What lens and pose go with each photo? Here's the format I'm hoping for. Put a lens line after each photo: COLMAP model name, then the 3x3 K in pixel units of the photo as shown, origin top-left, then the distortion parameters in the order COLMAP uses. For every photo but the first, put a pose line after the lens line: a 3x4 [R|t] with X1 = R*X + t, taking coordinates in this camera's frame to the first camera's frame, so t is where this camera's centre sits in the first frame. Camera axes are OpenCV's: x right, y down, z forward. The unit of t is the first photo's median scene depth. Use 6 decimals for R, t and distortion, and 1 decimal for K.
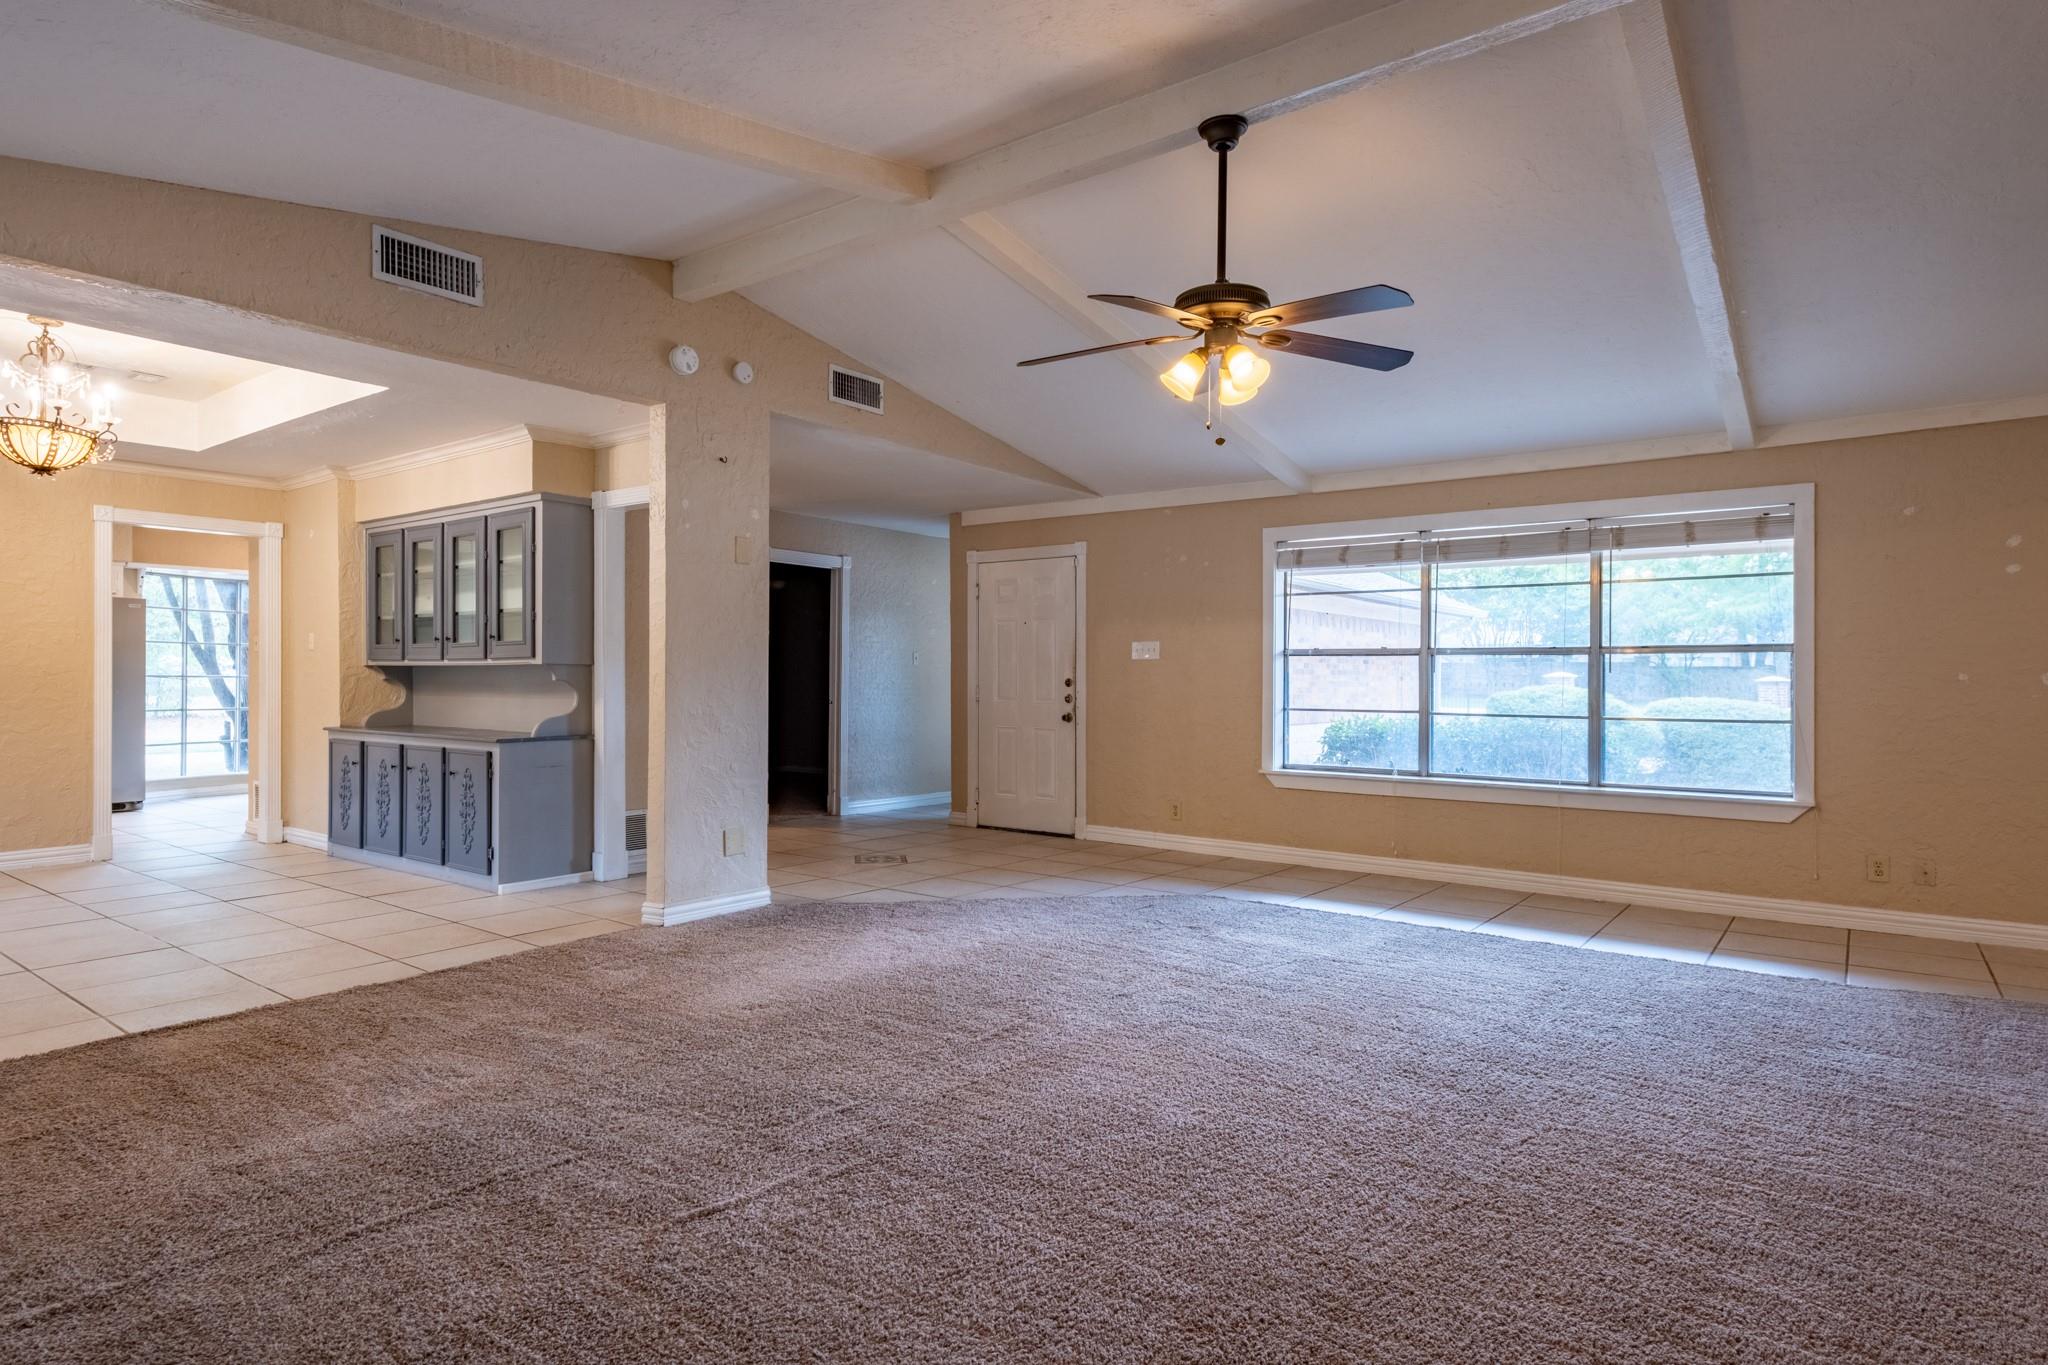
lens RADIAL K [[1071.8, 0, 1021.2], [0, 1071.8, 679.2], [0, 0, 1]] dist [-0.001449, 0.002034]
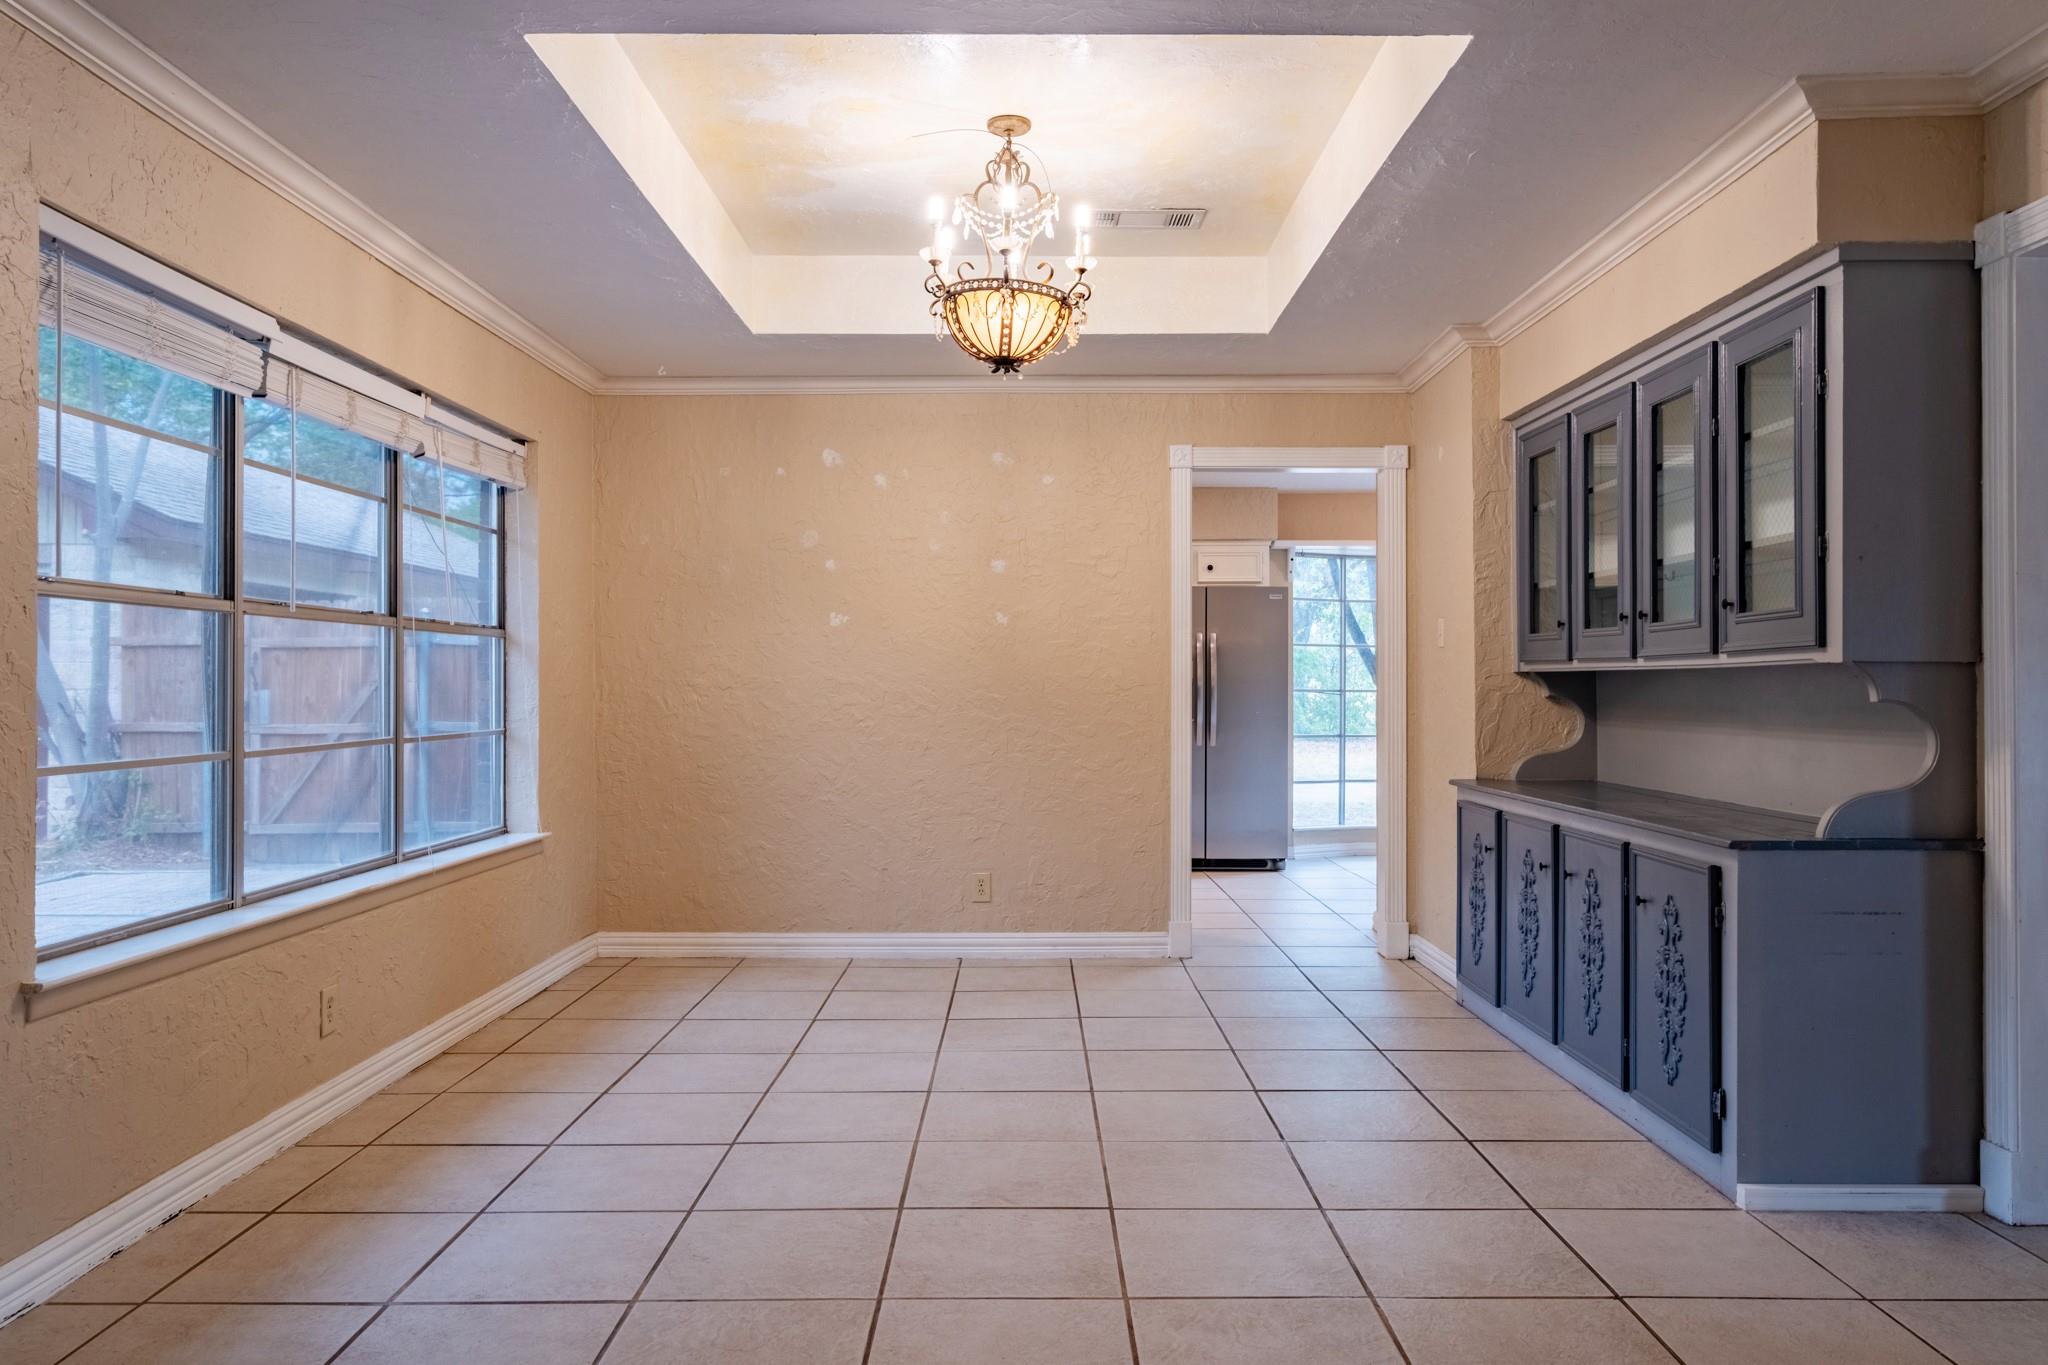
lens RADIAL K [[1456.0, 0, 1019.7], [0, 1456.0, 683.7], [0, 0, 1]] dist [0.002544, 0.007751]
pose [[0.589352, -0.004874, -0.807862, -0.166435], [-0.000370, 0.999980, -0.006303, -0.002006], [0.807877, 0.004014, 0.589338, 0.381240]]
